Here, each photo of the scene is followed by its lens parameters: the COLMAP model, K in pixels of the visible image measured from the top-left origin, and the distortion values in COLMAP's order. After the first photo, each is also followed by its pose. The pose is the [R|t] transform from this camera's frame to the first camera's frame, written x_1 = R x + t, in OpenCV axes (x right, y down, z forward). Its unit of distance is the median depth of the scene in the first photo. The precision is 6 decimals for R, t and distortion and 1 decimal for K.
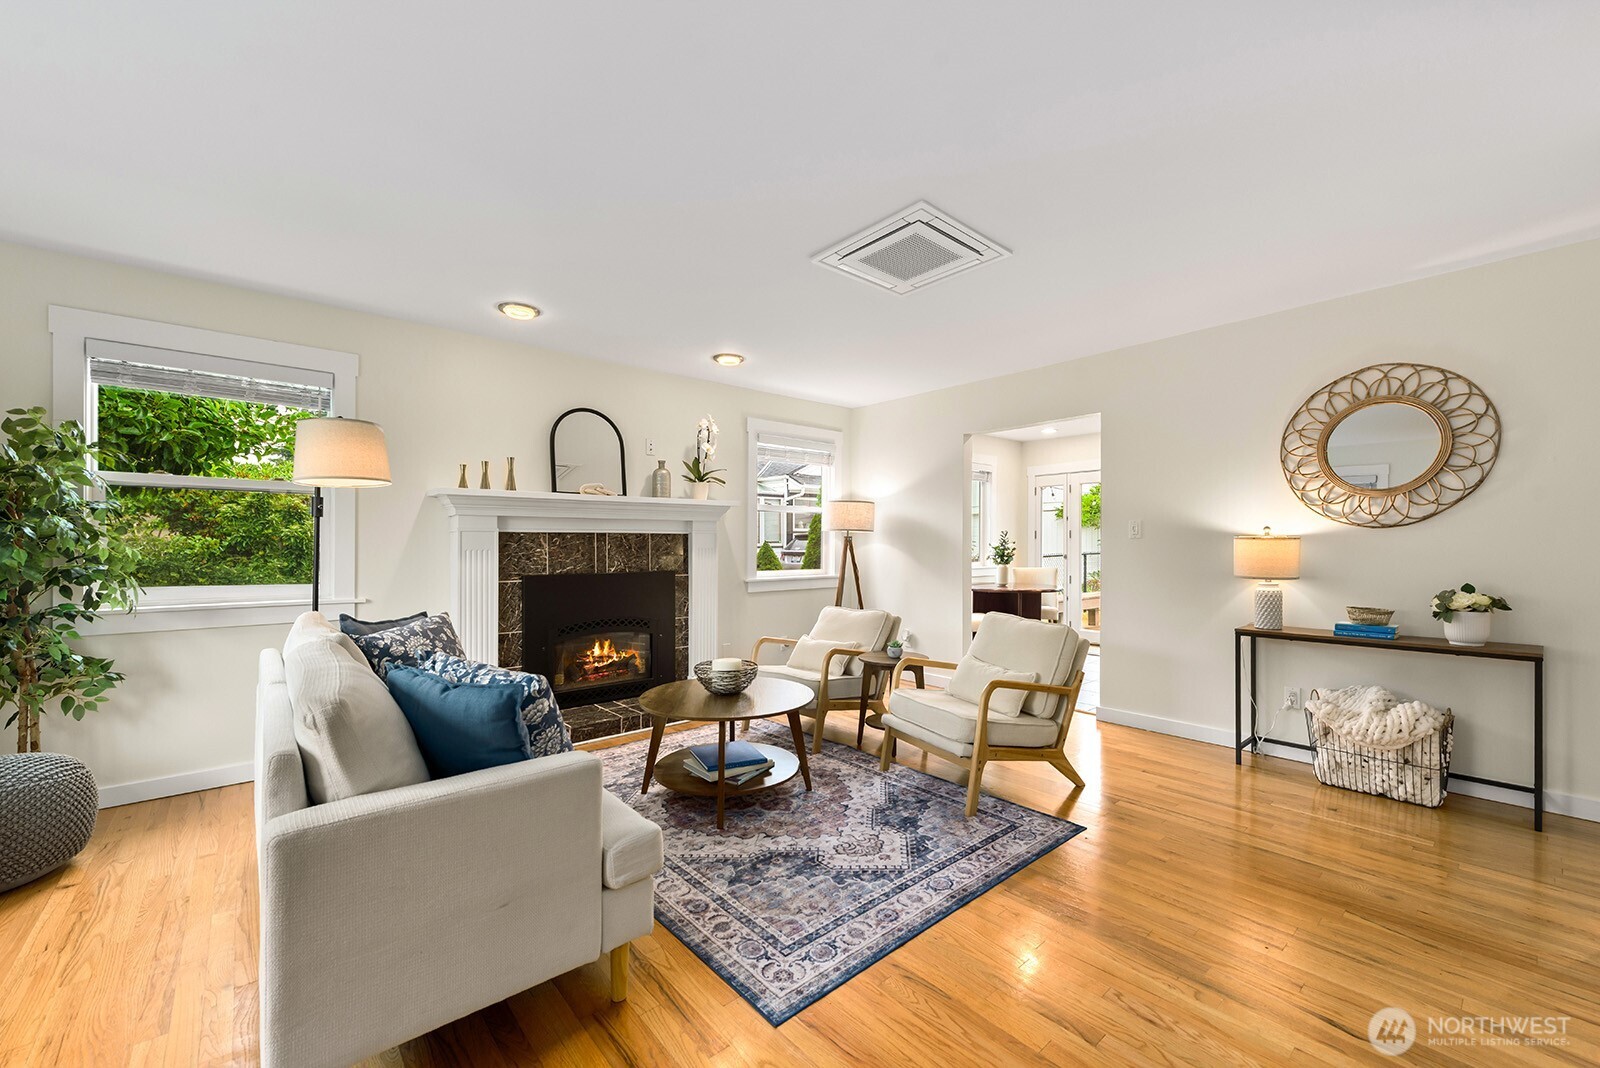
lens RADIAL K [[634.7, 0, 800.0], [0, 634.7, 534.0], [0, 0, 1]] dist [0.000148, 0.000000]
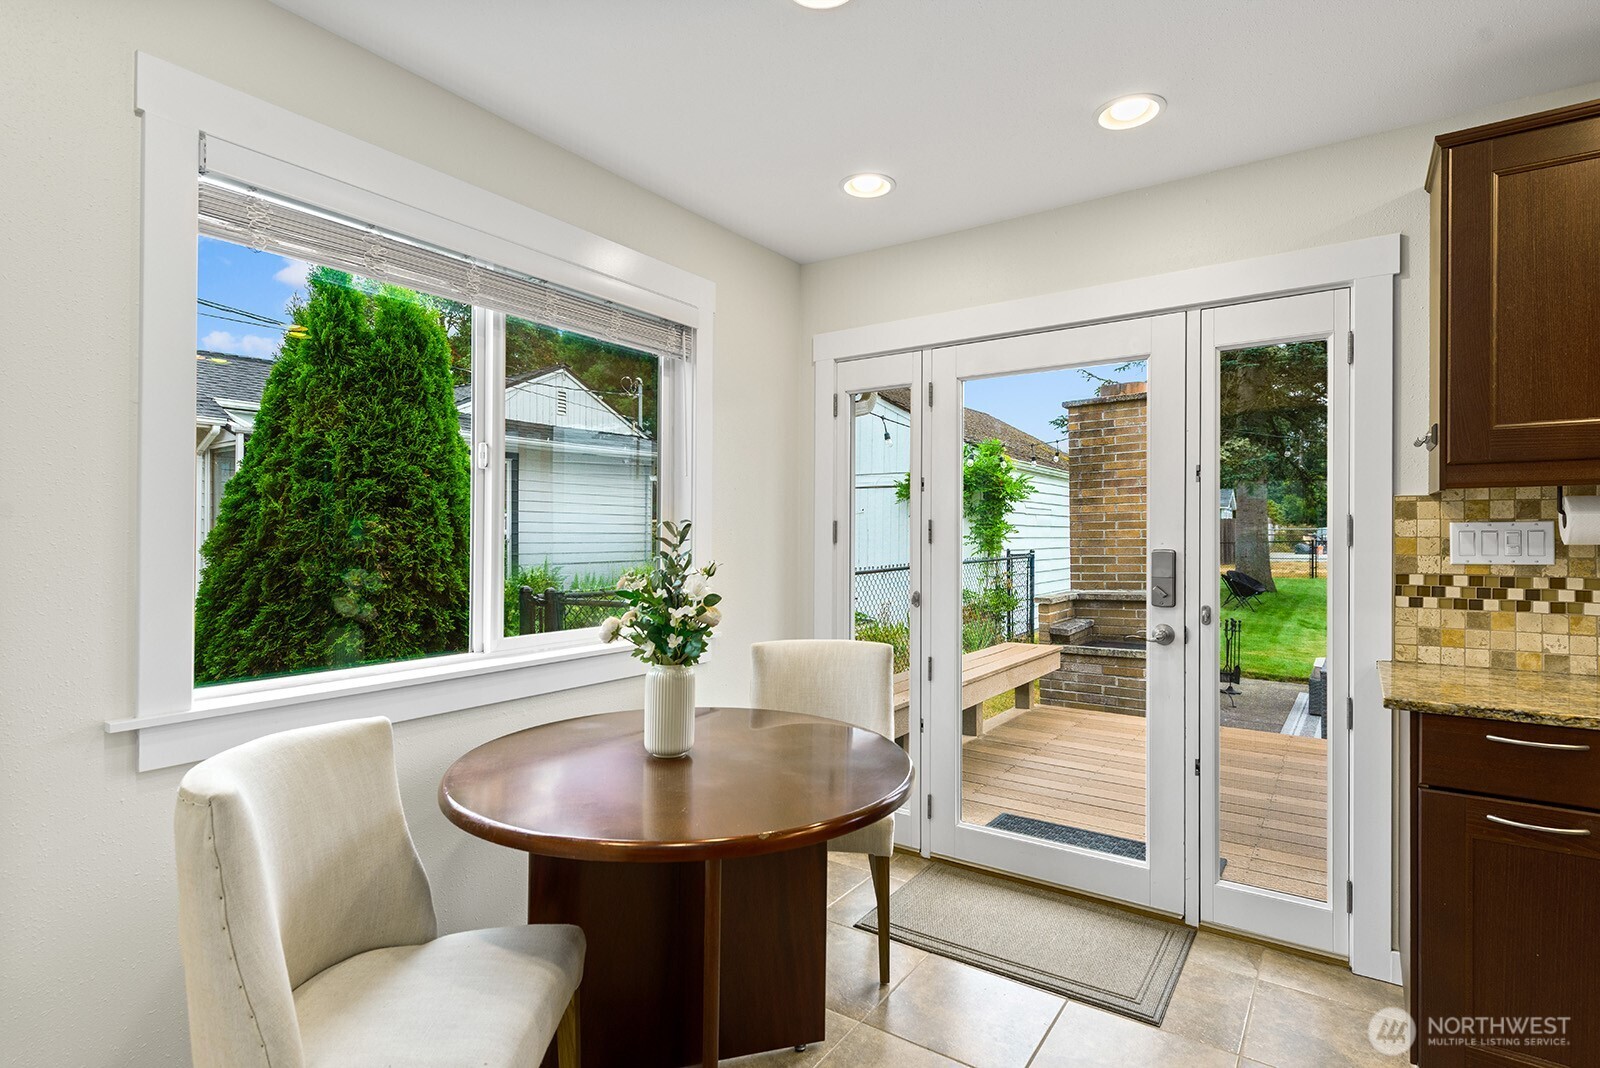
lens RADIAL K [[796.4, 0, 800.0], [0, 796.4, 534.0], [0, 0, 1]] dist [-0.000011, -0.000004]
pose [[0.967054, 0.001103, 0.254567, 0.292946], [-0.002188, 0.999990, 0.003979, -0.000872], [-0.254560, -0.004405, 0.967047, 0.712305]]
